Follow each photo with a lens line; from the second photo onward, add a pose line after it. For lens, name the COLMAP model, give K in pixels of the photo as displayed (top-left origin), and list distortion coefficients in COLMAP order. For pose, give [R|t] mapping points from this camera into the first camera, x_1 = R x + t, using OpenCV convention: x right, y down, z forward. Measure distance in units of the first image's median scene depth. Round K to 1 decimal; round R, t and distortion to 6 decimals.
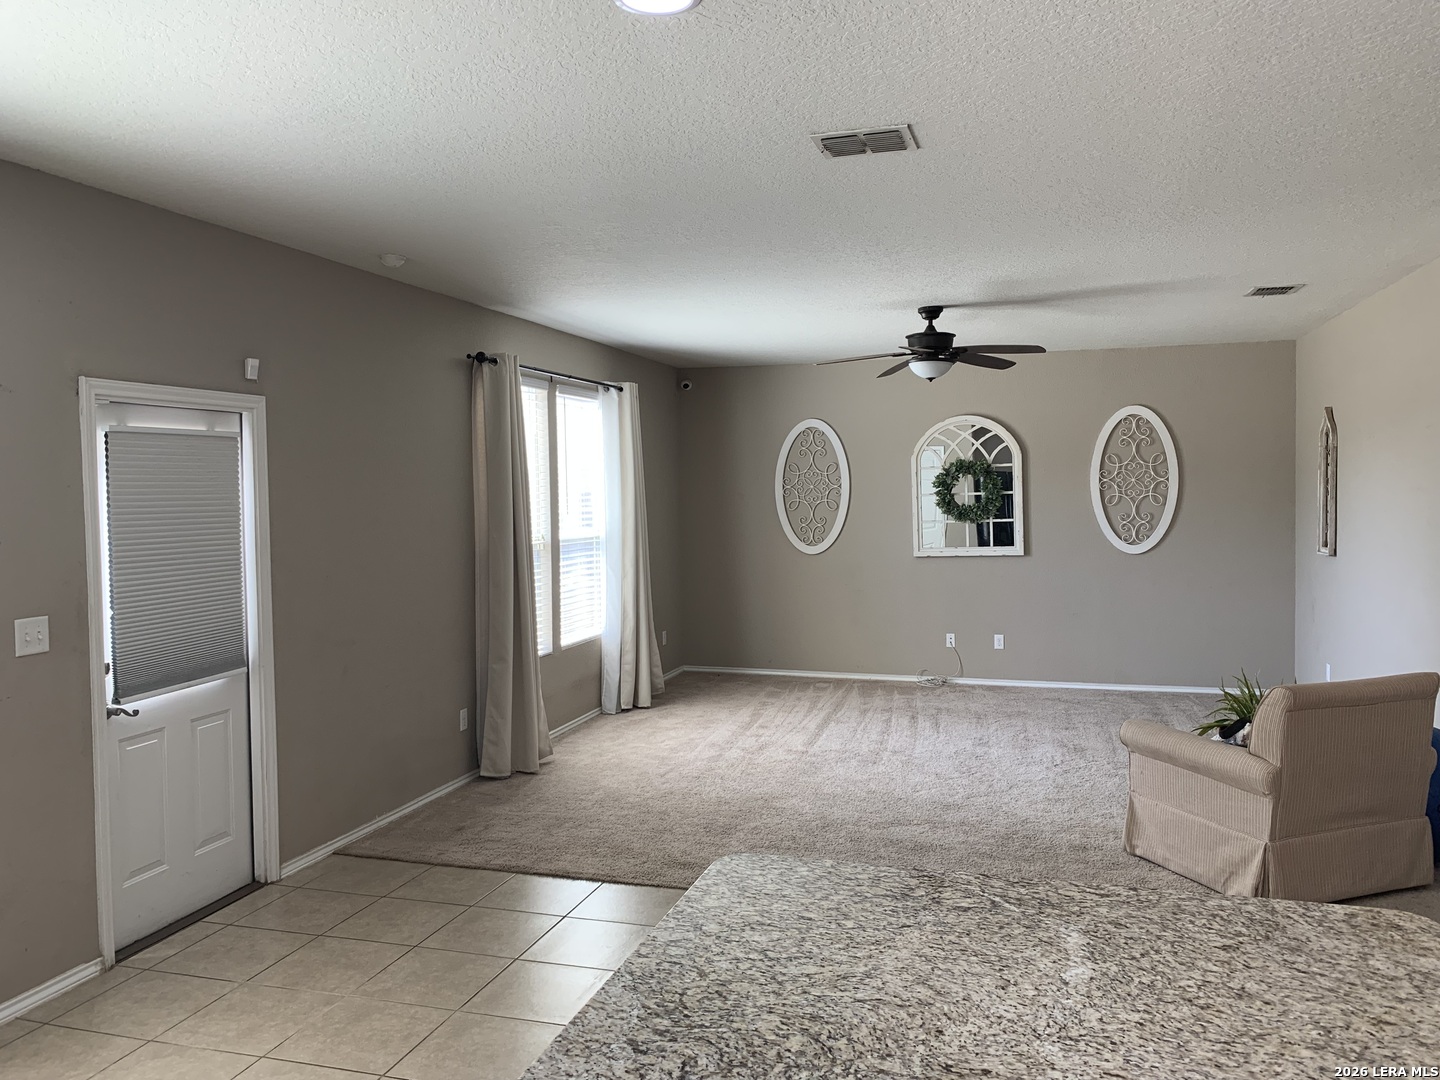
lens RADIAL K [[1105.4, 0, 734.2], [0, 1105.4, 538.8], [0, 0, 1]] dist [0.021910, -0.021342]
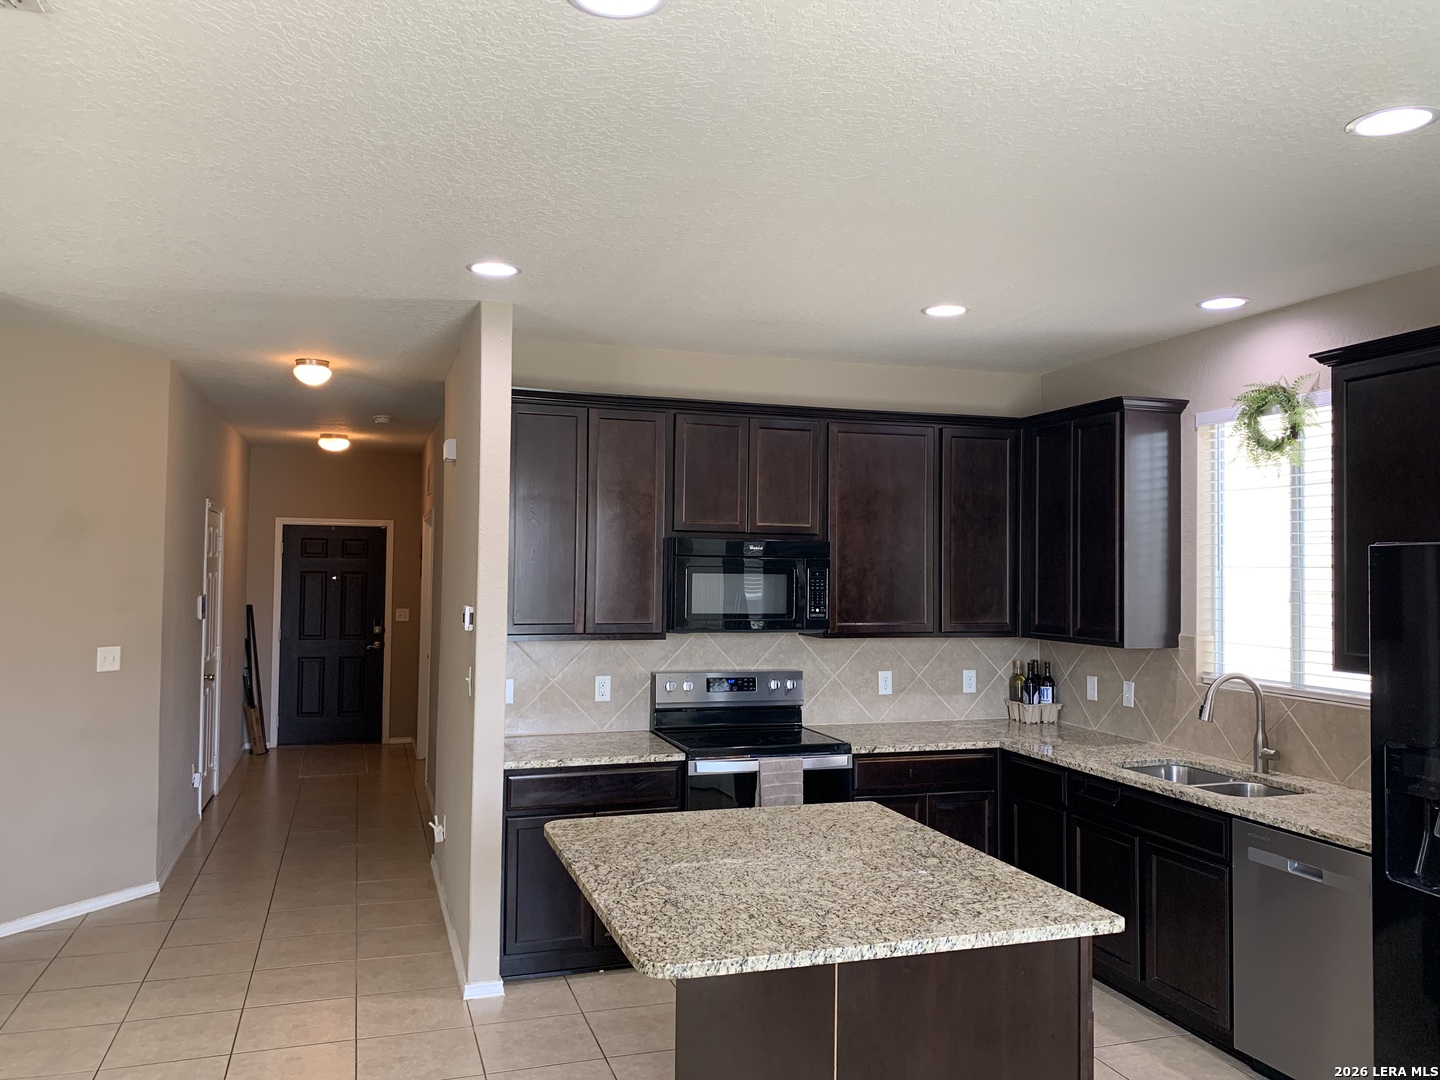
lens RADIAL K [[1105.4, 0, 720.0], [0, 1105.4, 527.2], [0, 0, 1]] dist [0.021910, -0.021342]
pose [[-0.565376, 0.036862, 0.824009, -1.044252], [0.031081, 0.999243, -0.023376, -0.079098], [-0.824248, 0.012394, -0.566094, 1.864416]]
